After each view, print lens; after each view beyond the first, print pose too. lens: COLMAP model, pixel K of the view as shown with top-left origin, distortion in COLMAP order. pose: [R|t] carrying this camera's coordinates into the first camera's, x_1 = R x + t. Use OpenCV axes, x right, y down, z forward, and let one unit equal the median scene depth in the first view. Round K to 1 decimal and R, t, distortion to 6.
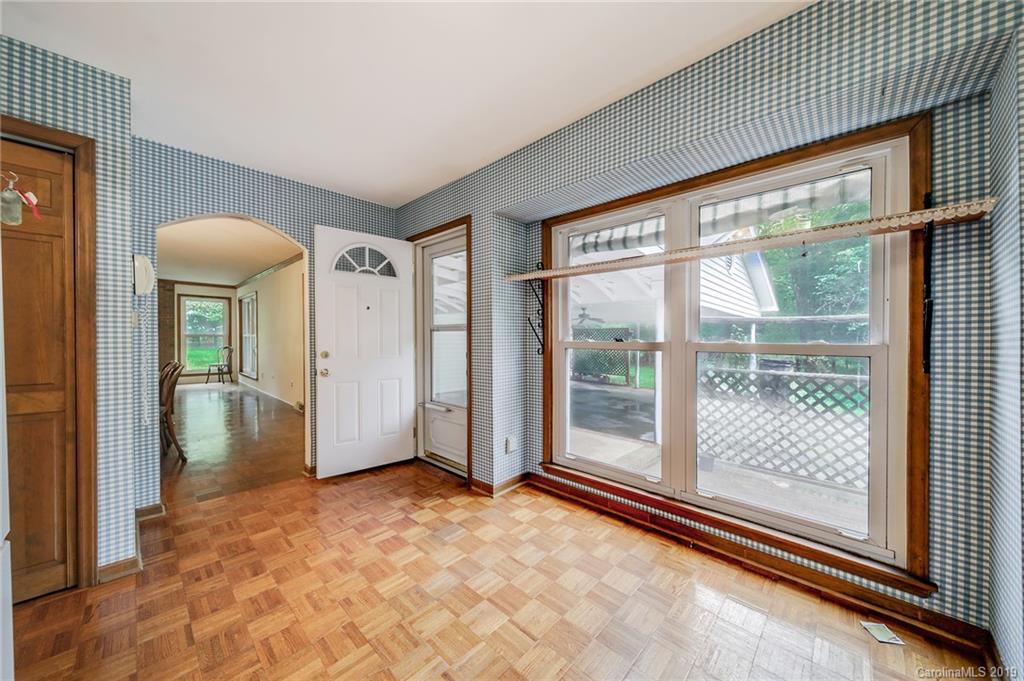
lens RADIAL K [[356.5, 0, 508.7], [0, 356.5, 335.6], [0, 0, 1]] dist [0.000810, -0.000051]
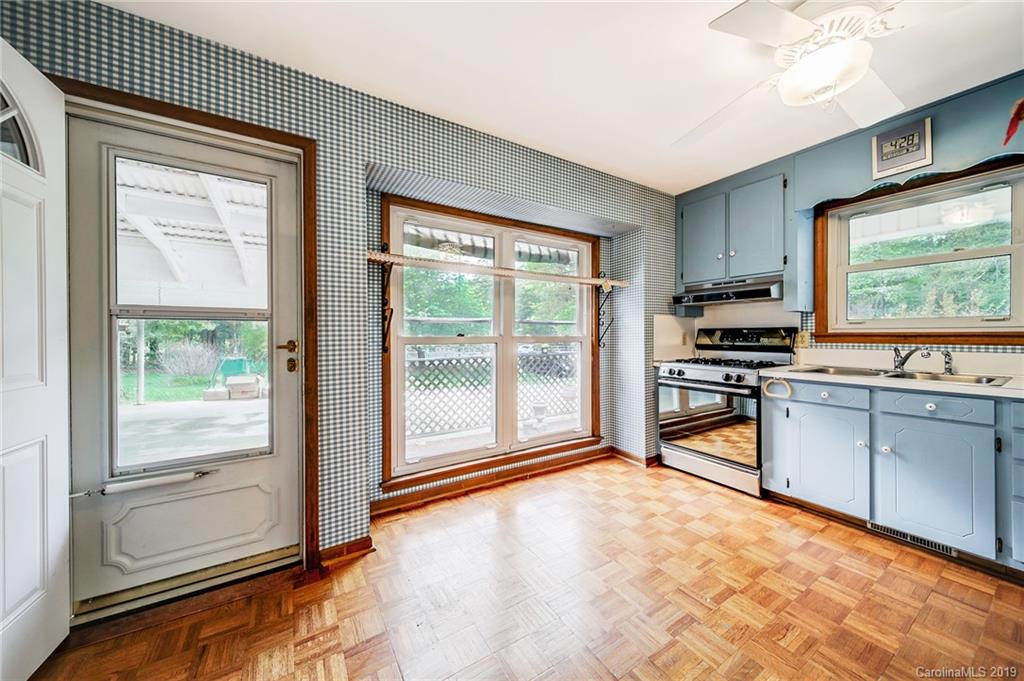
lens RADIAL K [[356.5, 0, 508.7], [0, 356.5, 335.6], [0, 0, 1]] dist [0.000810, -0.000051]
pose [[0.248010, -0.008640, 0.968719, -0.788453], [-0.006066, 0.999927, 0.010471, -0.001049], [-0.968738, -0.008474, 0.247939, 0.628091]]
